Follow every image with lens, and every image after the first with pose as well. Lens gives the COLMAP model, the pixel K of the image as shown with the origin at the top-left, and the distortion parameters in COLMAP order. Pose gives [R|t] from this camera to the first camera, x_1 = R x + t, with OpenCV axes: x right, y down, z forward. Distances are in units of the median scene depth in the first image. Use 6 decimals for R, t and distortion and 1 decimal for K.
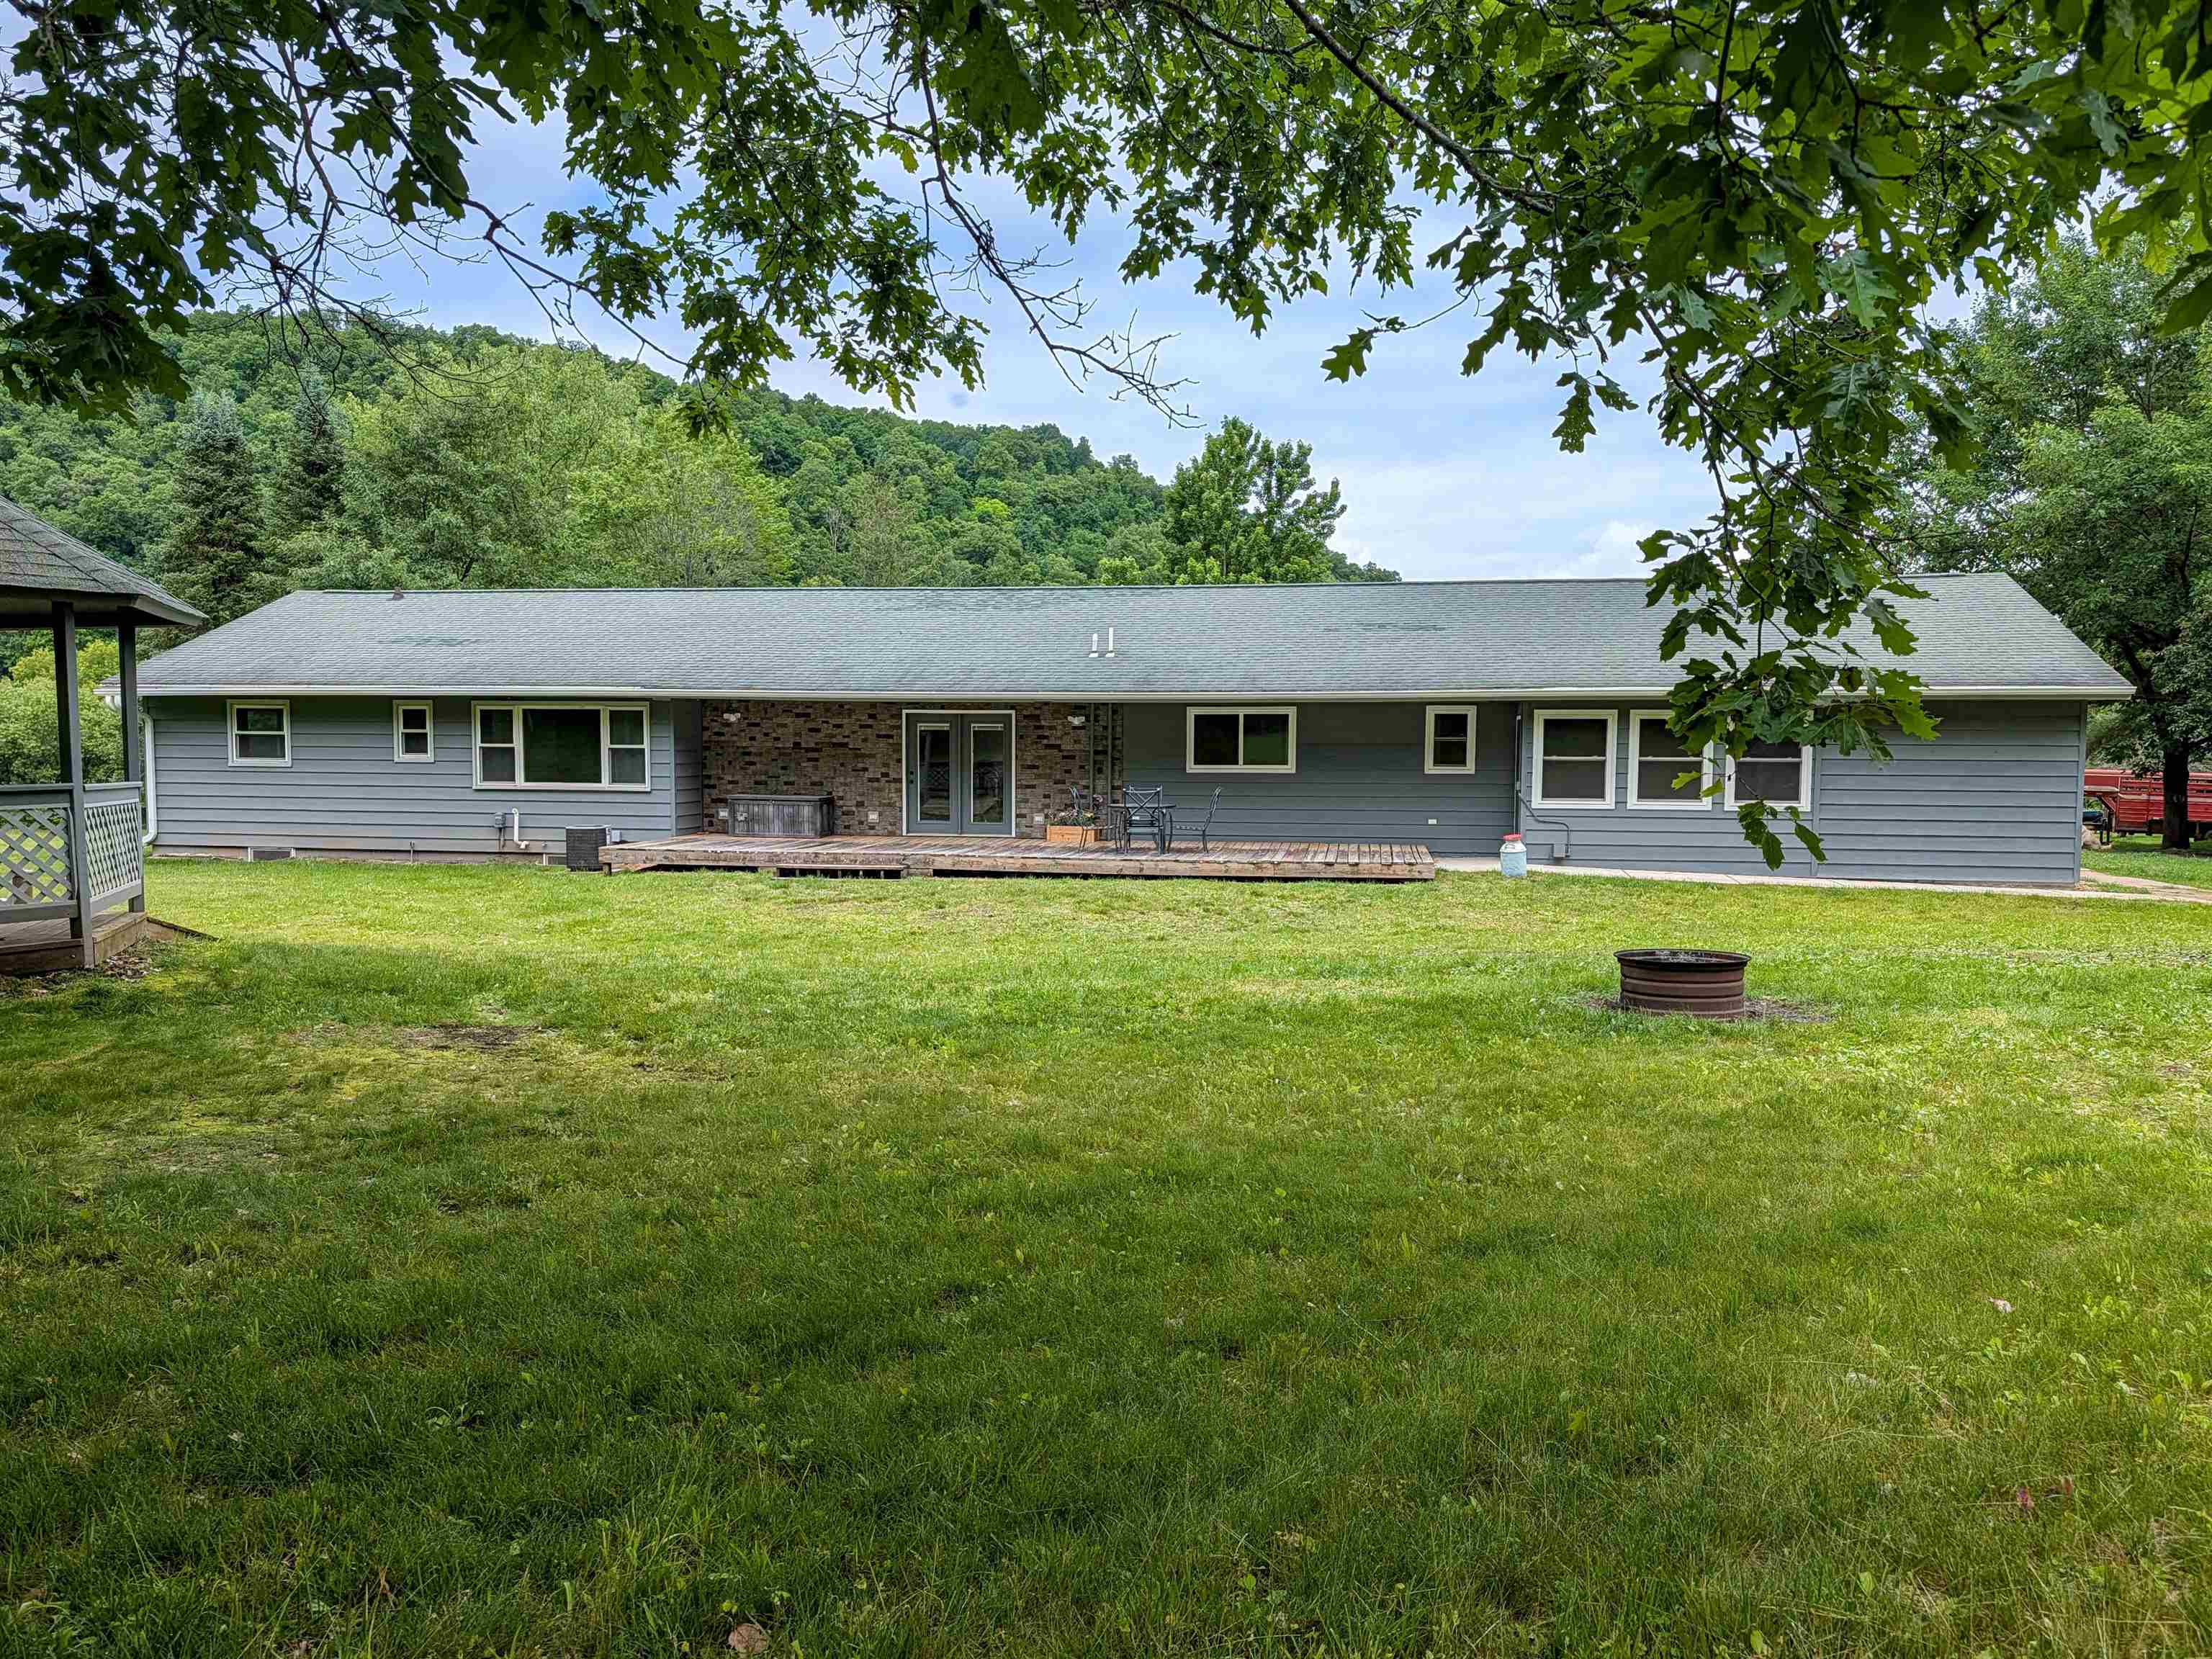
lens RADIAL K [[1558.5, 0, 1135.9], [0, 1558.5, 866.6], [0, 0, 1]] dist [0.096546, -0.159475]
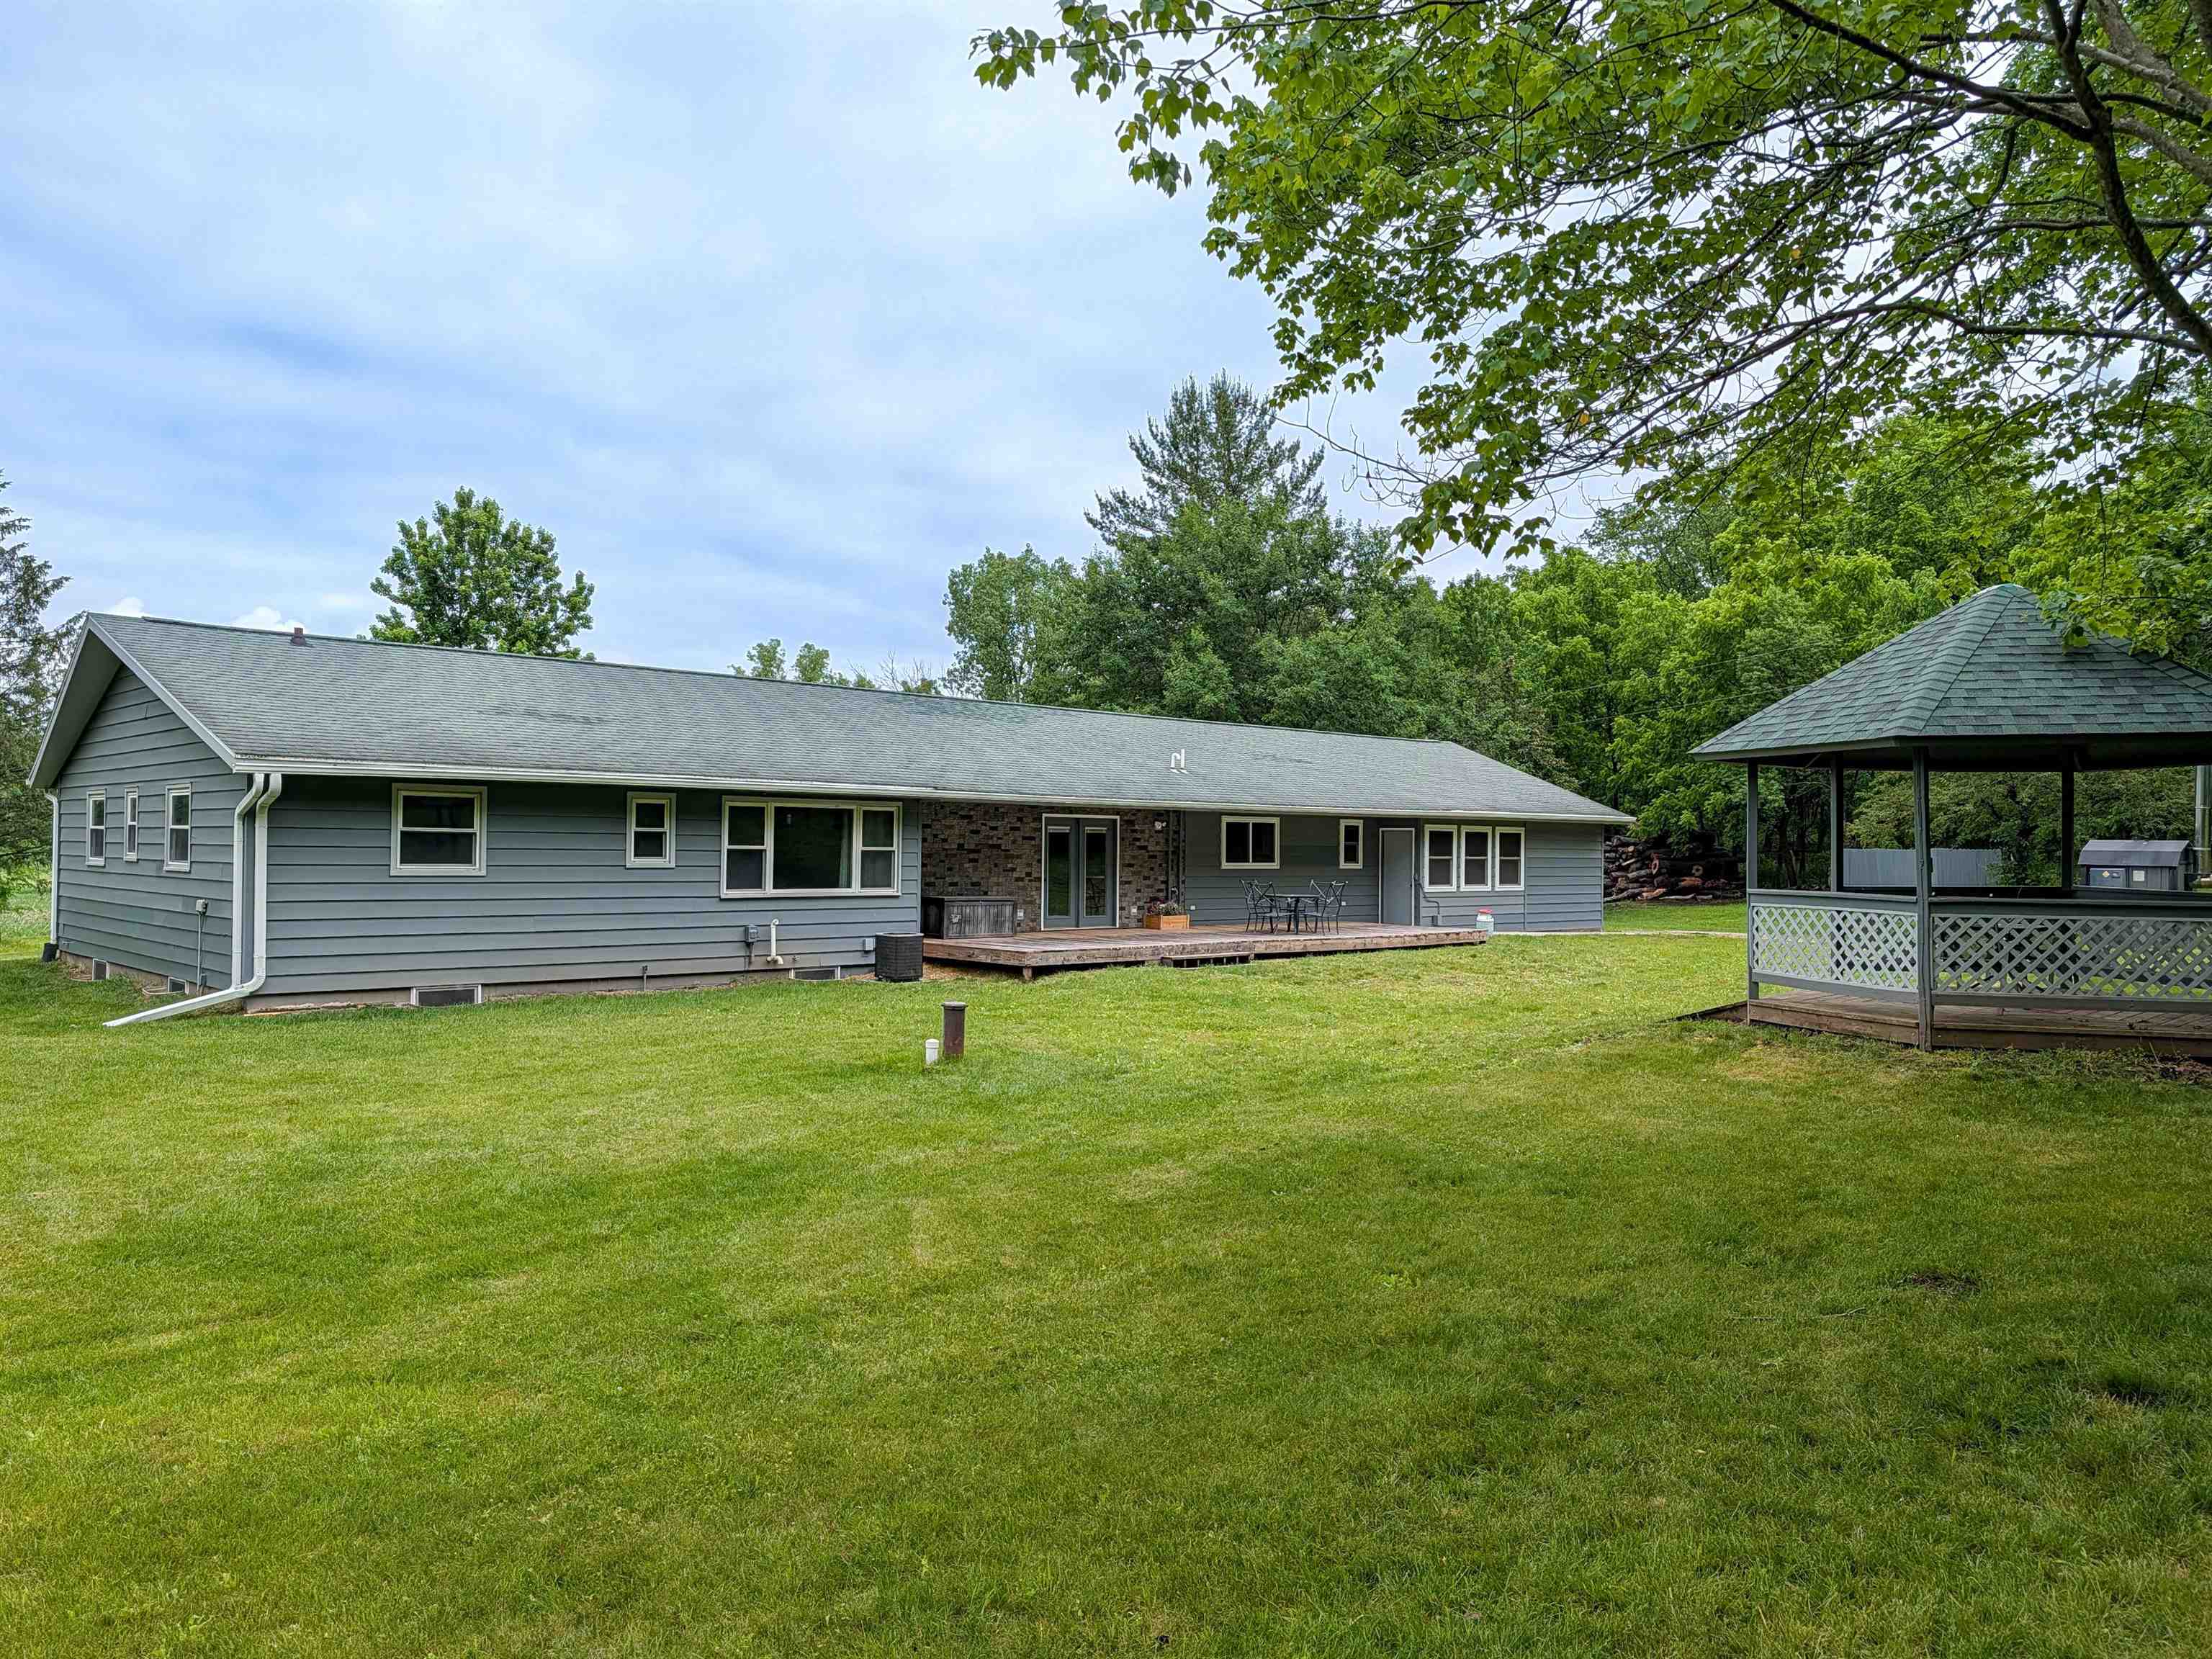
lens RADIAL K [[1580.4, 0, 1106.0], [0, 1580.4, 829.5], [0, 0, 1]] dist [0.001125, 0.008027]
pose [[0.586275, 0.010221, 0.810048, -0.996602], [0.055668, 0.997048, -0.052871, -0.029766], [-0.808197, 0.076091, 0.583976, 0.333411]]
